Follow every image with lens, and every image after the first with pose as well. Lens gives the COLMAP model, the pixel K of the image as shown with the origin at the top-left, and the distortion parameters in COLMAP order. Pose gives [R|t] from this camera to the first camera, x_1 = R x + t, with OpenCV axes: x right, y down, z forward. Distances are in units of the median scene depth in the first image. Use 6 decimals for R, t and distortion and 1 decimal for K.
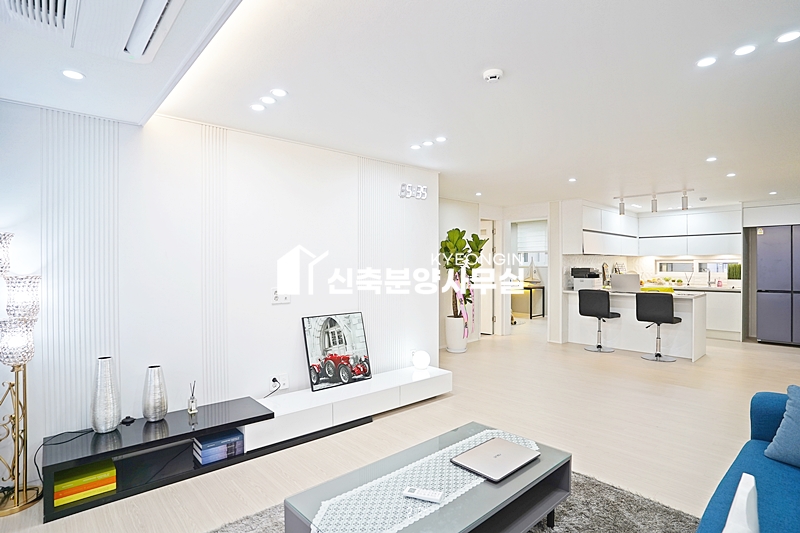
lens RADIAL K [[404.3, 0, 397.4], [0, 404.3, 268.2], [0, 0, 1]] dist [-0.093454, 0.052289]
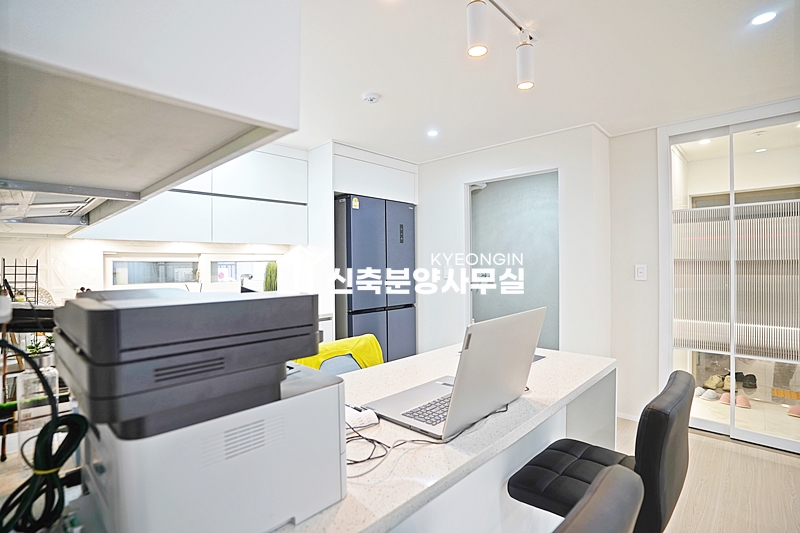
lens RADIAL K [[394.8, 0, 400.0], [0, 394.8, 266.5], [0, 0, 1]] dist [-0.093292, 0.045249]
pose [[-0.092866, -0.004828, 0.995667, 0.311813], [0.013868, 0.999885, 0.006142, -0.006891], [-0.995582, 0.014379, -0.092788, 0.833543]]
